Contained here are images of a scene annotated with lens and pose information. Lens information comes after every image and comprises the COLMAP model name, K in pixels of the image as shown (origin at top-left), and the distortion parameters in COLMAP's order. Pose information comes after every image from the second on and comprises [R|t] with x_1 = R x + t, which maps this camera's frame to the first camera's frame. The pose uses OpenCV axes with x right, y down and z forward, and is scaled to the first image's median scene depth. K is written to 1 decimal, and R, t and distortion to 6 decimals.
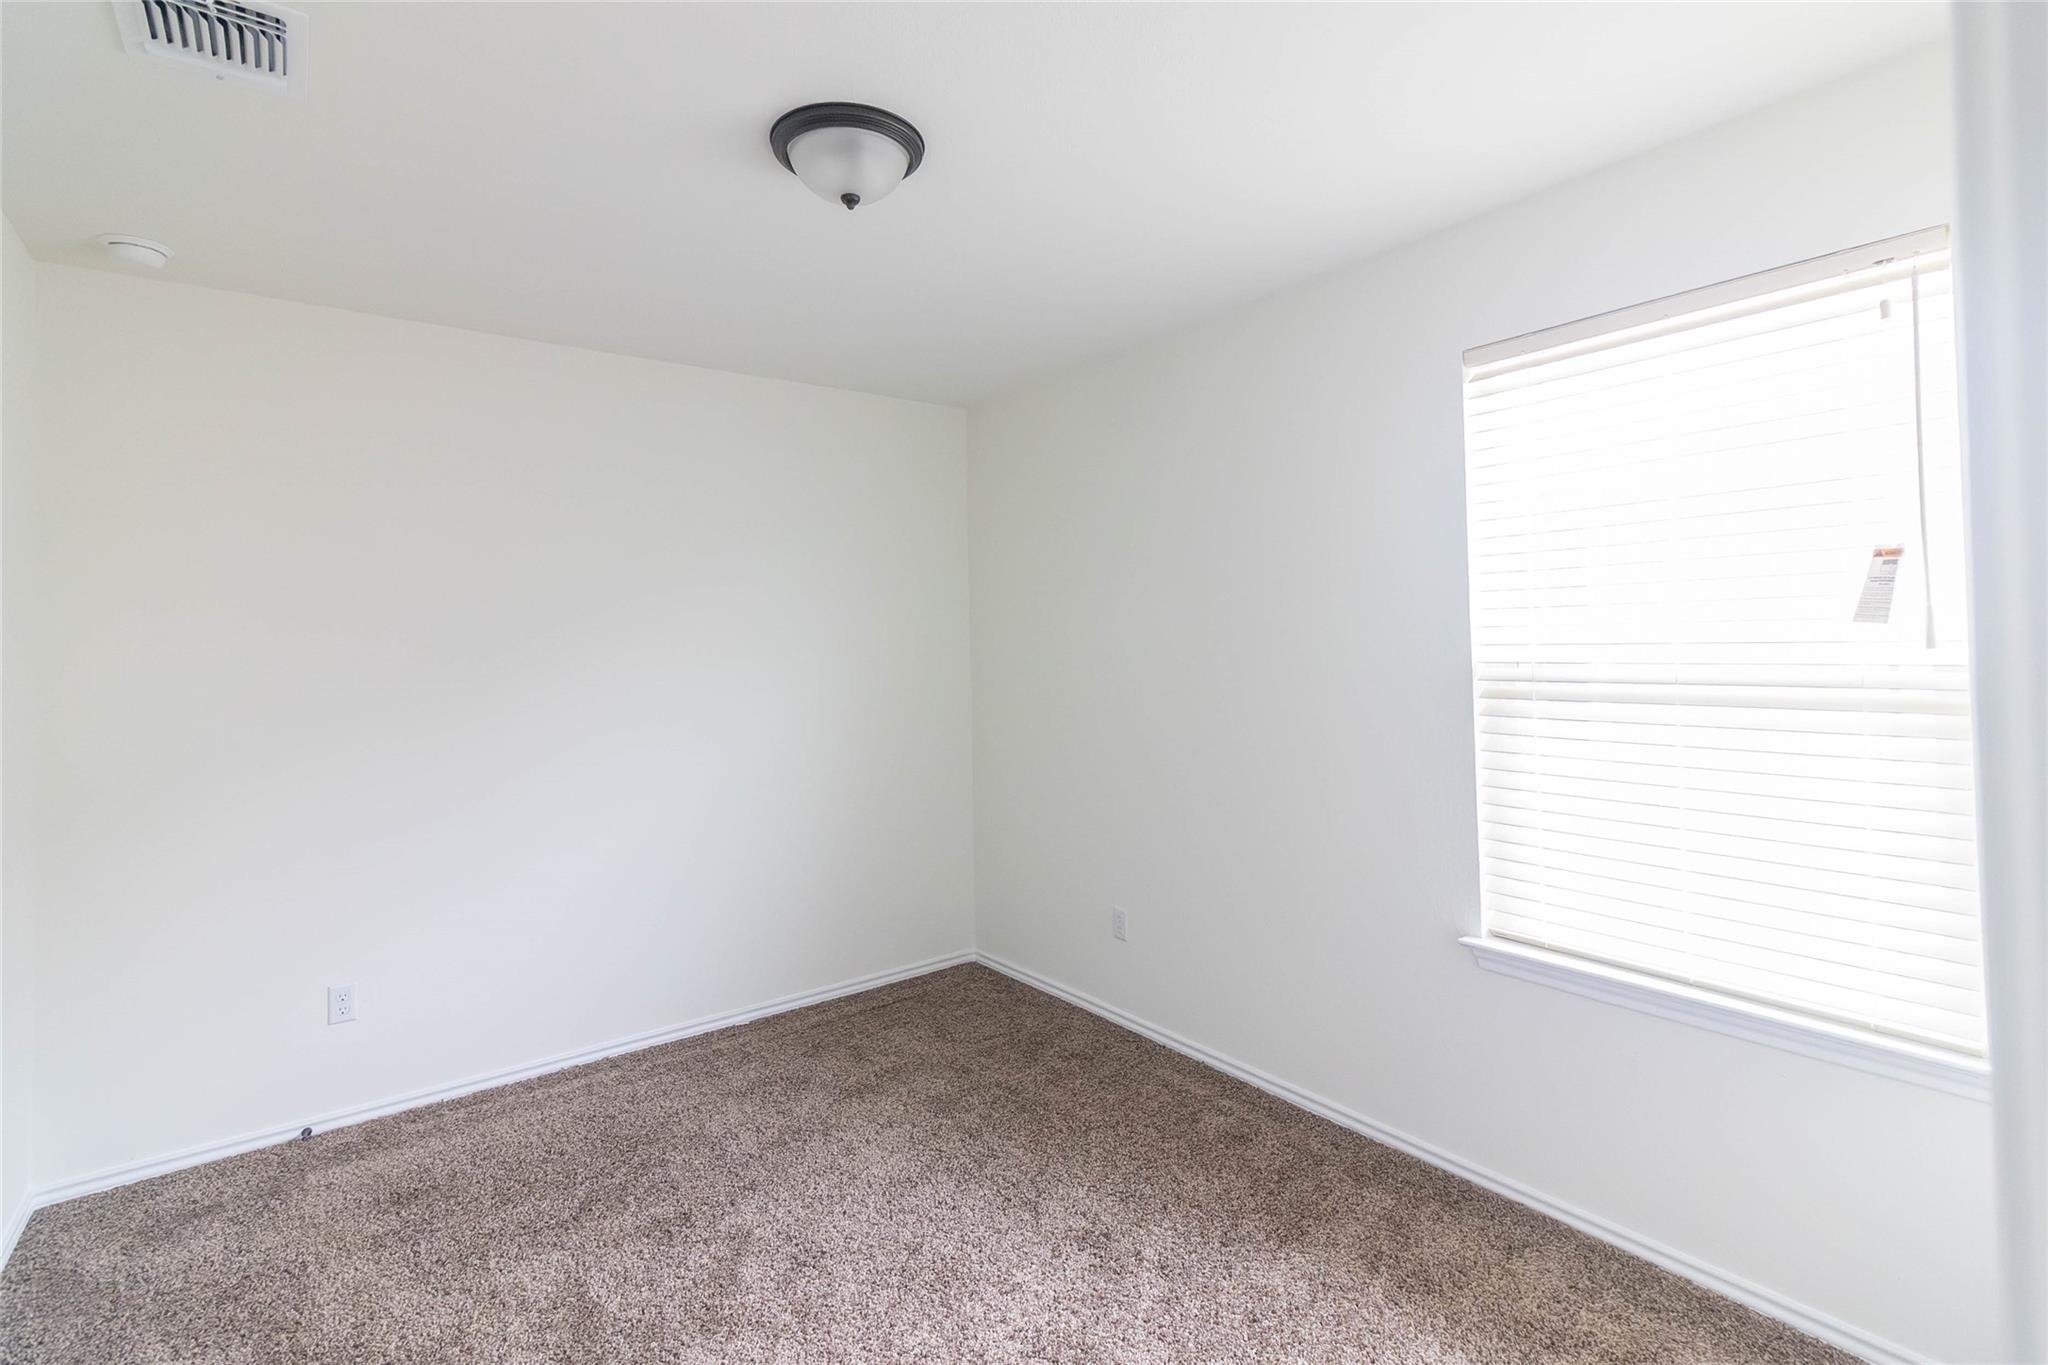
lens RADIAL K [[954.2, 0, 1025.0], [0, 954.2, 660.9], [0, 0, 1]] dist [-0.000718, 0.001120]
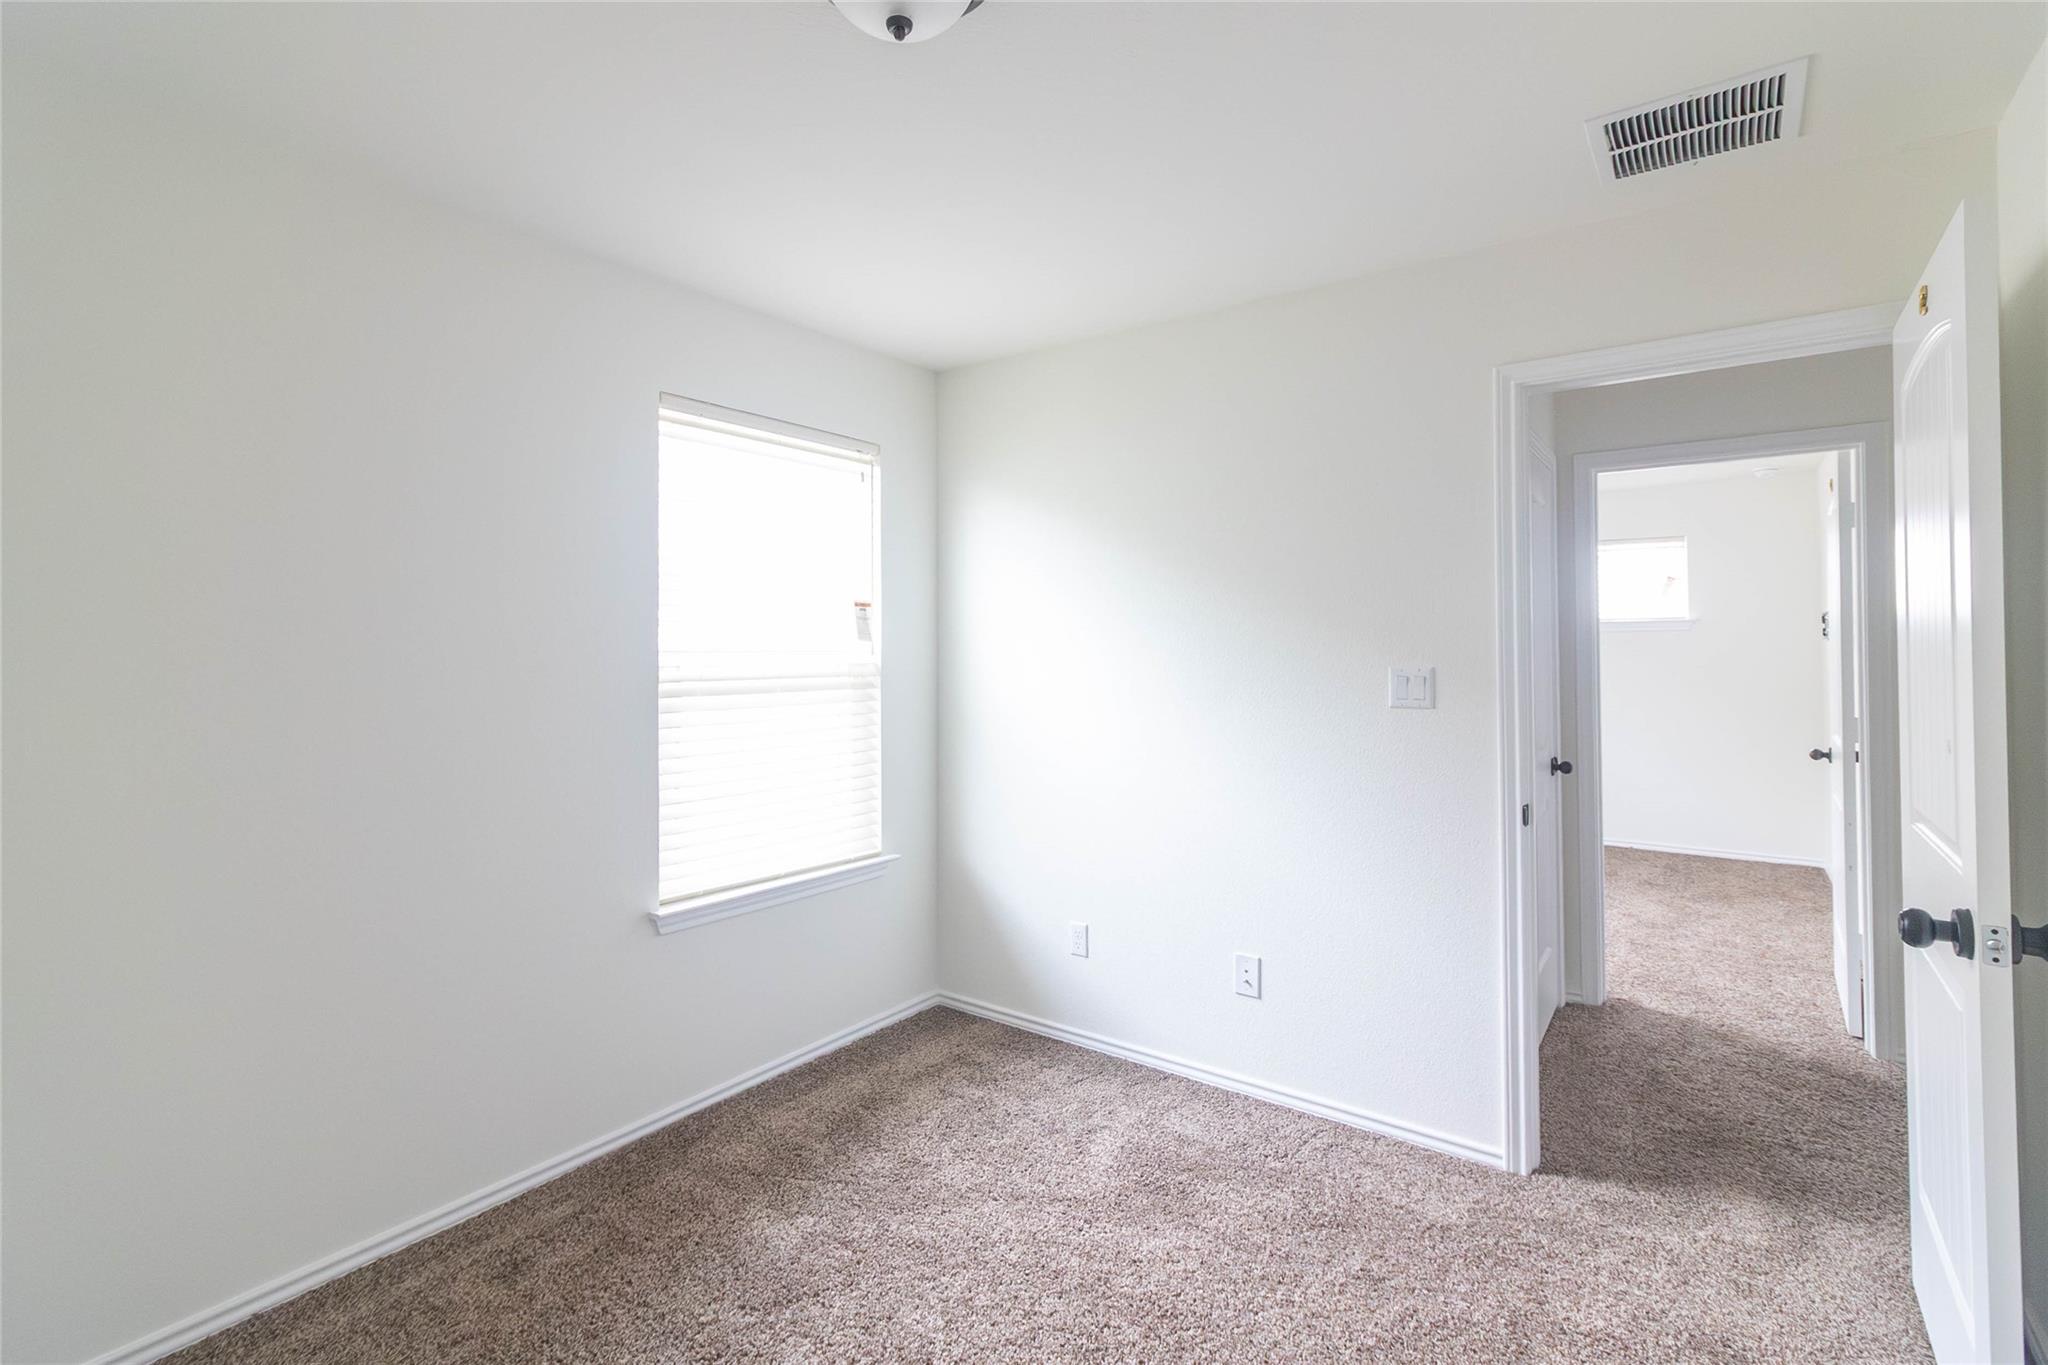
lens RADIAL K [[954.2, 0, 1009.5], [0, 954.2, 644.3], [0, 0, 1]] dist [-0.000718, 0.001120]
pose [[-0.279015, 0.014565, 0.960176, -0.793303], [0.014936, 0.999830, -0.010826, -0.006702], [-0.960170, 0.011321, -0.279185, 0.984167]]
